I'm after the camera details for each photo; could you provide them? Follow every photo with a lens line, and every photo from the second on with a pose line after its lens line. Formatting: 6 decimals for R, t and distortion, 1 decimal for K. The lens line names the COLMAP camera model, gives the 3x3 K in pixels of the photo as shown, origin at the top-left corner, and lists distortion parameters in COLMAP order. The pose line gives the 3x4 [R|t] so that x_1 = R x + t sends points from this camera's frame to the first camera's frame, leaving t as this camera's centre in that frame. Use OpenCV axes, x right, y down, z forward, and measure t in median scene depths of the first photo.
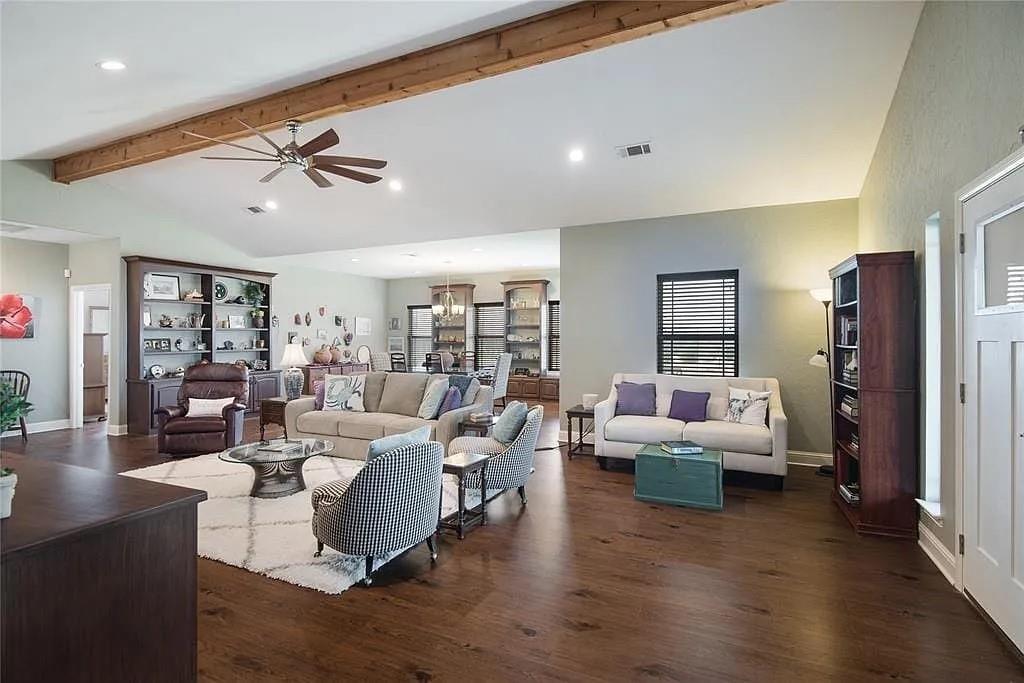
lens RADIAL K [[478.9, 0, 520.8], [0, 478.9, 338.9], [0, 0, 1]] dist [0.003913, -0.001401]
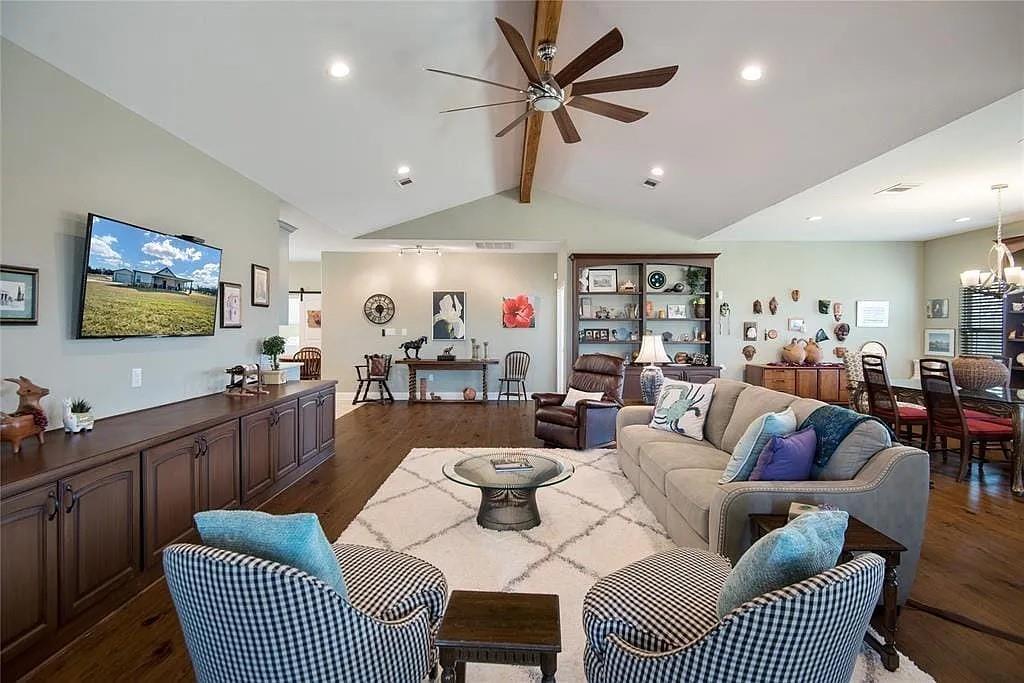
lens RADIAL K [[478.9, 0, 519.5], [0, 478.9, 324.1], [0, 0, 1]] dist [0.003913, -0.001401]
pose [[0.412659, -0.005618, -0.910868, 0.117992], [-0.010406, 0.999887, -0.010881, 0.001707], [0.910826, 0.013968, 0.412553, 0.355773]]
